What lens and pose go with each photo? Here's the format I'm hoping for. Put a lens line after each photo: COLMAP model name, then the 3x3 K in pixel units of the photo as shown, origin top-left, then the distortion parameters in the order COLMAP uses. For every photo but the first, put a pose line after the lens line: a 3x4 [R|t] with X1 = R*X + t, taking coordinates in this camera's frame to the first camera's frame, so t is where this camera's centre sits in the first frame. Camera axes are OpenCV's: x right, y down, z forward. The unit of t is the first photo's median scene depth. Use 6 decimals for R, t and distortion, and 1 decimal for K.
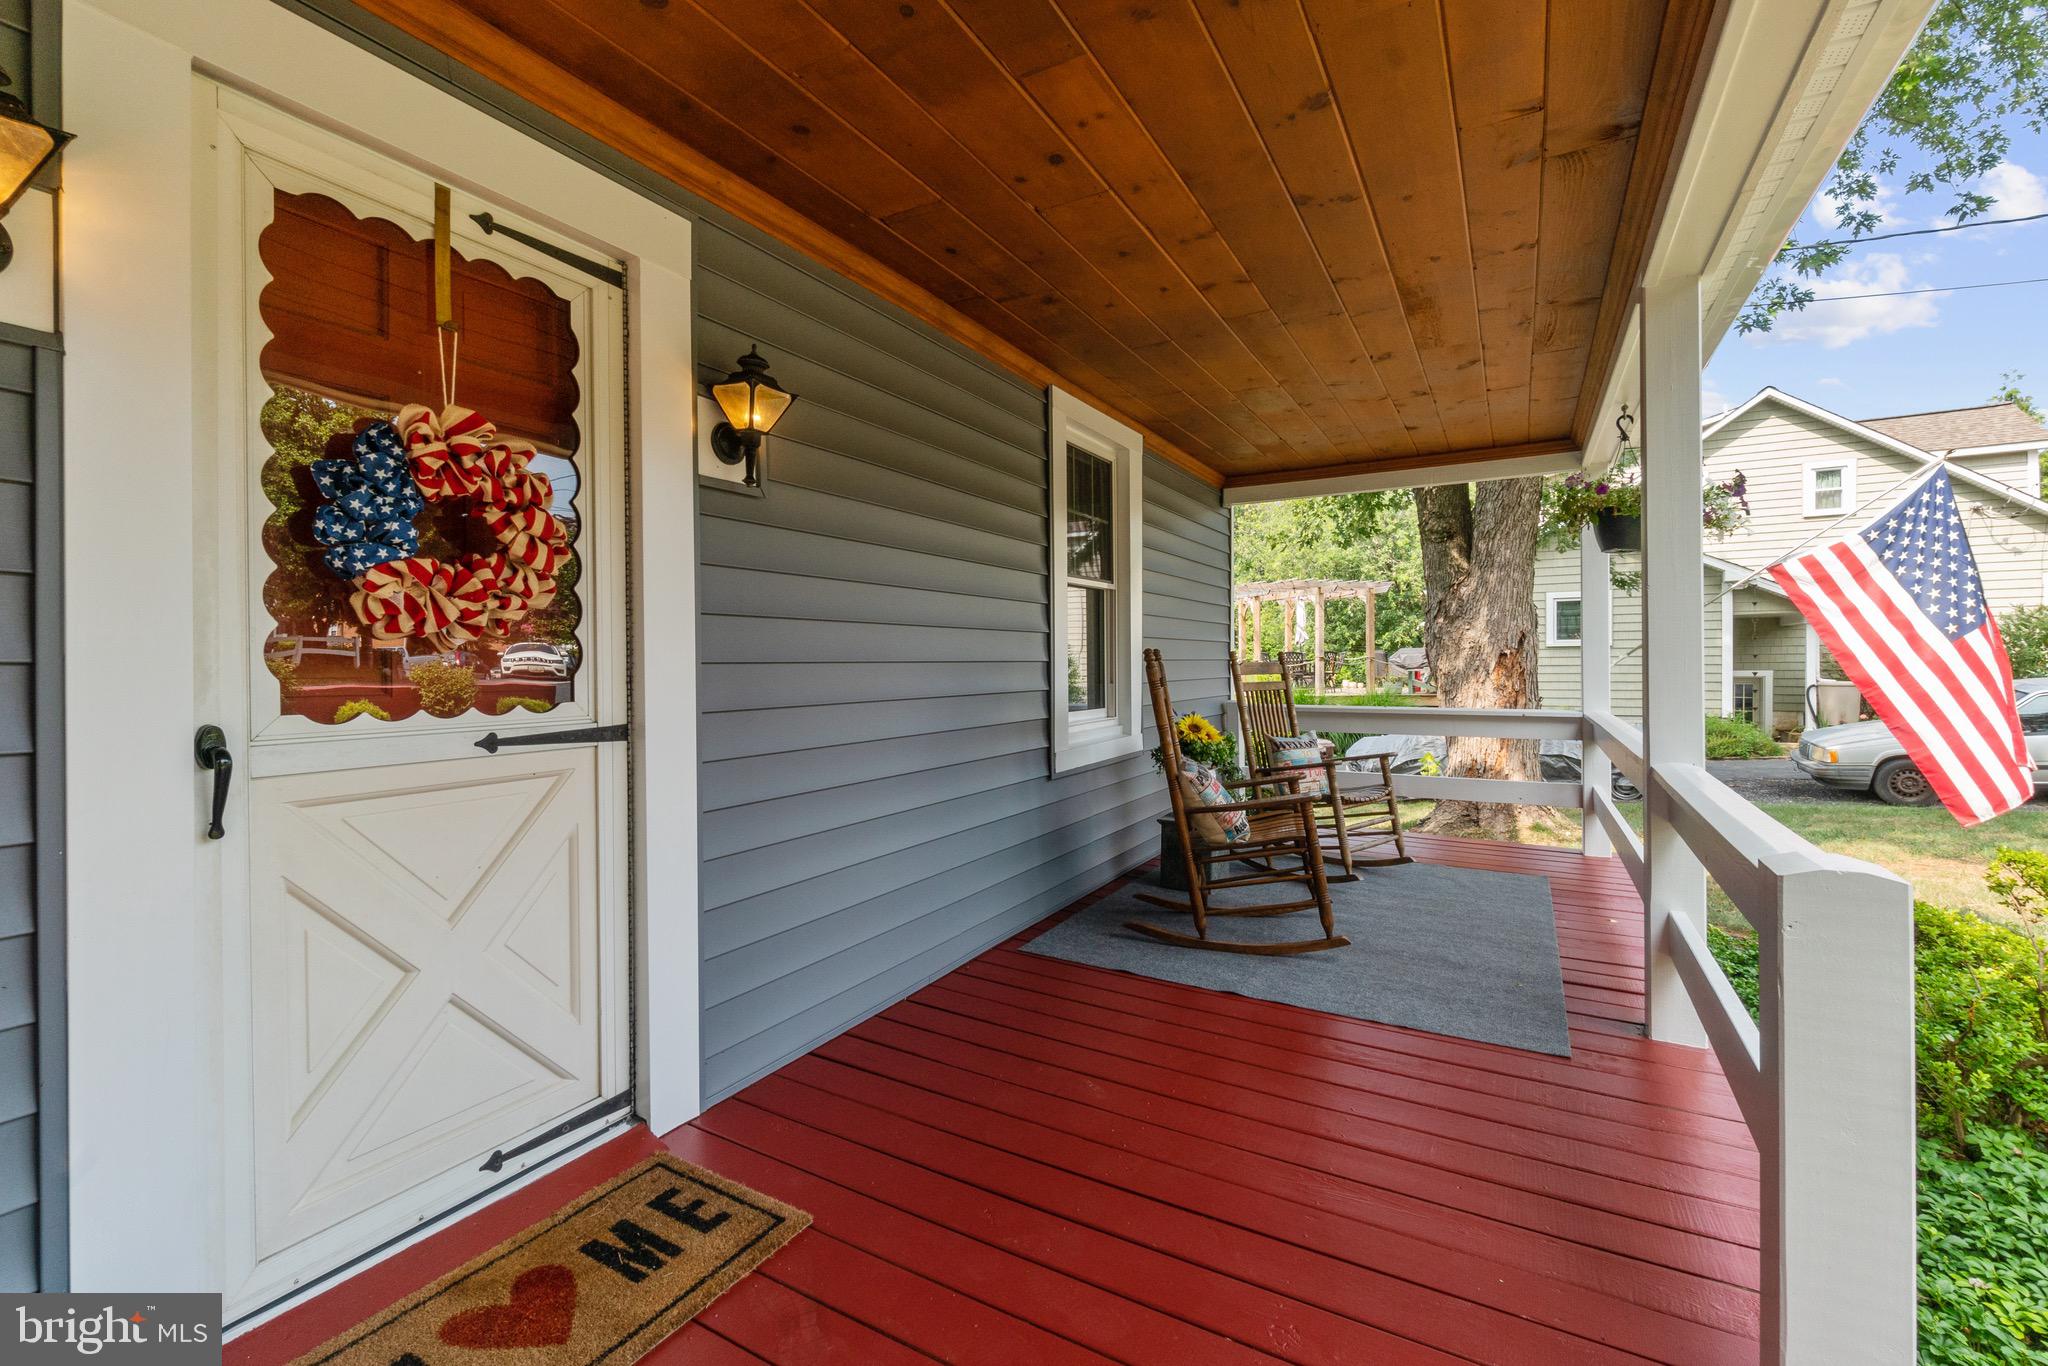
lens RADIAL K [[894.9, 0, 1024.0], [0, 894.9, 683.0], [0, 0, 1]] dist [-0.002450, 0.000168]
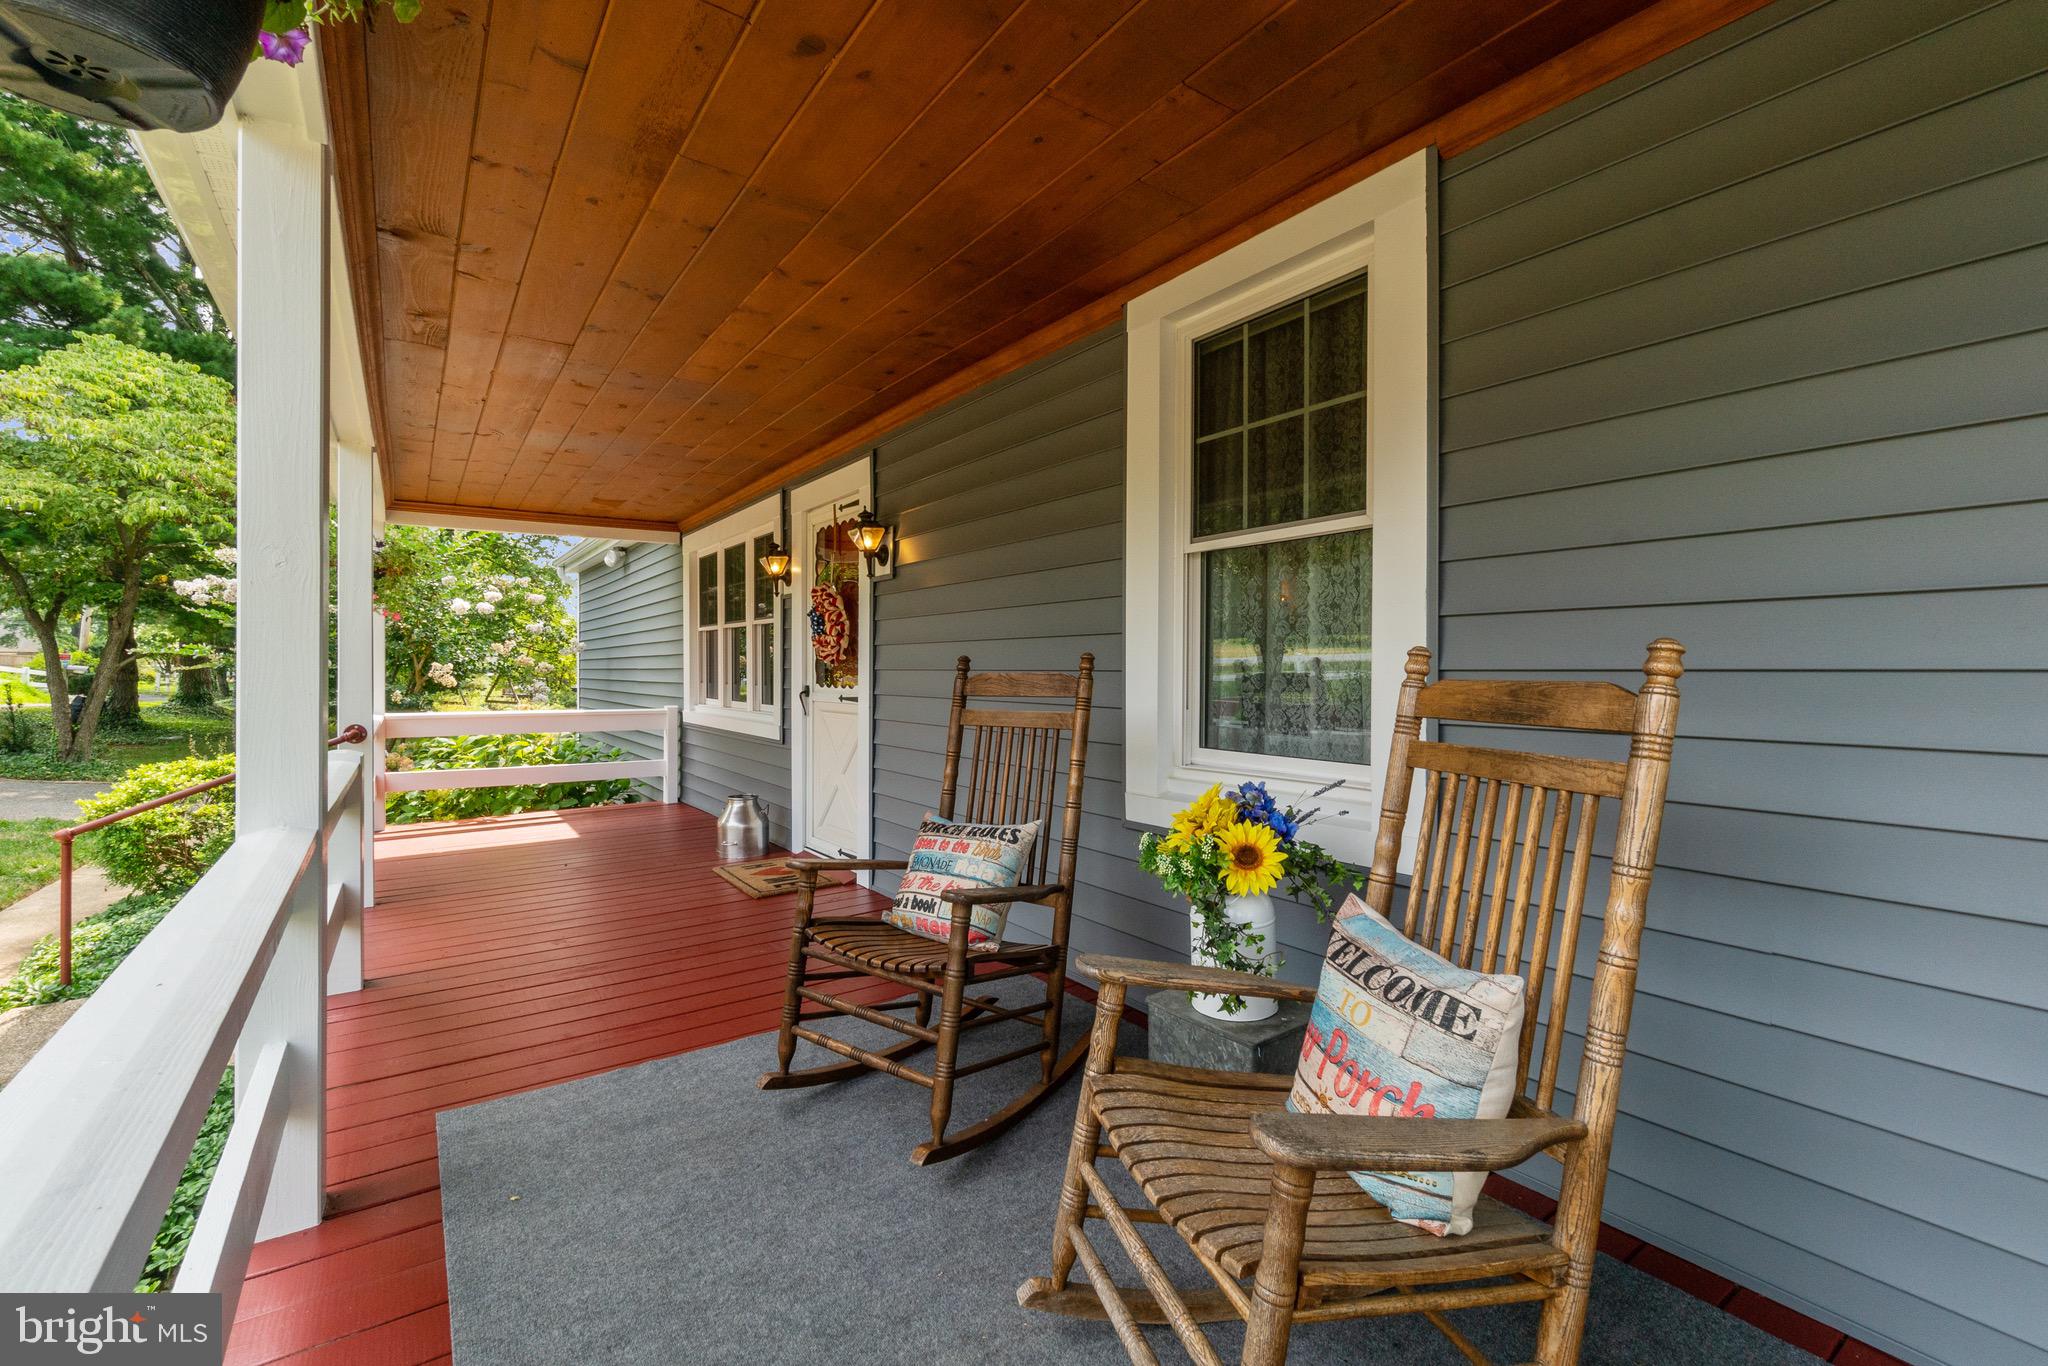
lens RADIAL K [[894.9, 0, 1024.0], [0, 894.9, 683.0], [0, 0, 1]] dist [-0.002450, 0.000168]
pose [[-0.434874, 0.014765, -0.900370, 1.125553], [-0.018000, 0.999523, 0.025085, -0.040163], [0.900311, 0.027115, -0.434401, 1.865847]]
